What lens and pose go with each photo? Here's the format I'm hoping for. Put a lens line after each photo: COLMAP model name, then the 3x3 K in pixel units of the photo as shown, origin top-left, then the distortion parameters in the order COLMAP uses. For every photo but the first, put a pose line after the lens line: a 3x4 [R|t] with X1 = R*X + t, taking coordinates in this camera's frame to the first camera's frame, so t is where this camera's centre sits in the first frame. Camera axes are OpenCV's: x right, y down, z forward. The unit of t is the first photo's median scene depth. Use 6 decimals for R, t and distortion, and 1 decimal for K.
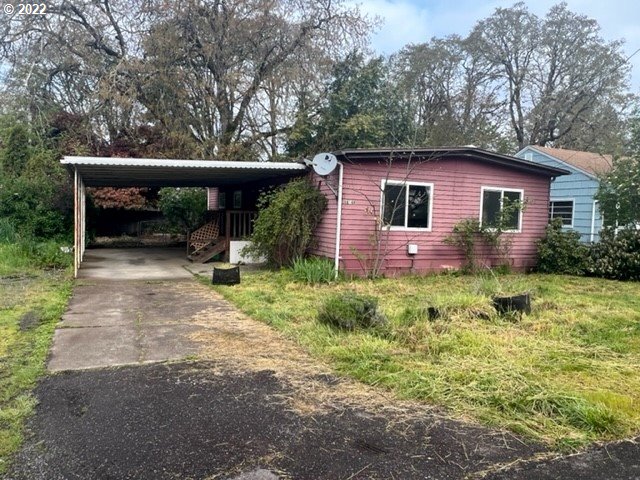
lens RADIAL K [[474.5, 0, 320.2], [0, 474.5, 244.1], [0, 0, 1]] dist [0.005293, -0.007039]
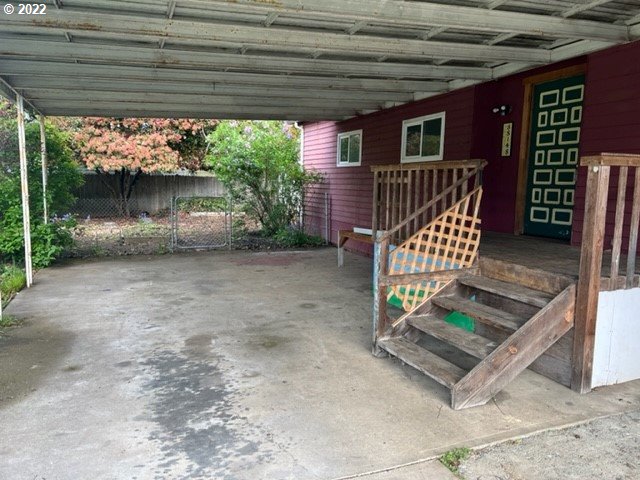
lens RADIAL K [[474.5, 0, 320.2], [0, 474.5, 244.1], [0, 0, 1]] dist [0.005293, -0.007039]
pose [[0.999072, -0.005901, -0.042666, -0.187088], [0.008914, 0.997454, 0.070758, -0.028368], [0.042140, -0.071073, 0.996581, 0.463881]]
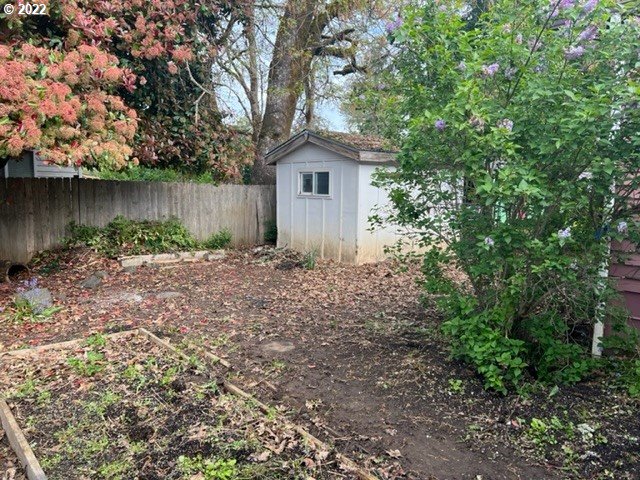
lens RADIAL K [[474.5, 0, 320.2], [0, 474.5, 244.1], [0, 0, 1]] dist [0.005293, -0.007039]
pose [[0.961310, -0.038846, 0.272717, -0.372435], [0.023328, 0.997931, 0.059915, -0.053832], [-0.274480, -0.051235, 0.960227, 0.822537]]
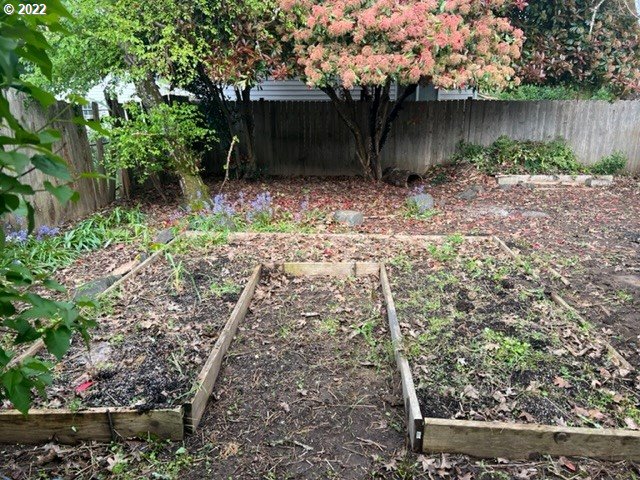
lens RADIAL K [[474.5, 0, 320.2], [0, 474.5, 244.1], [0, 0, 1]] dist [0.005293, -0.007039]
pose [[0.872718, 0.104120, -0.476993, -0.357723], [-0.001387, 0.977520, 0.210840, -0.052123], [0.488223, -0.183342, 0.853243, 0.802368]]
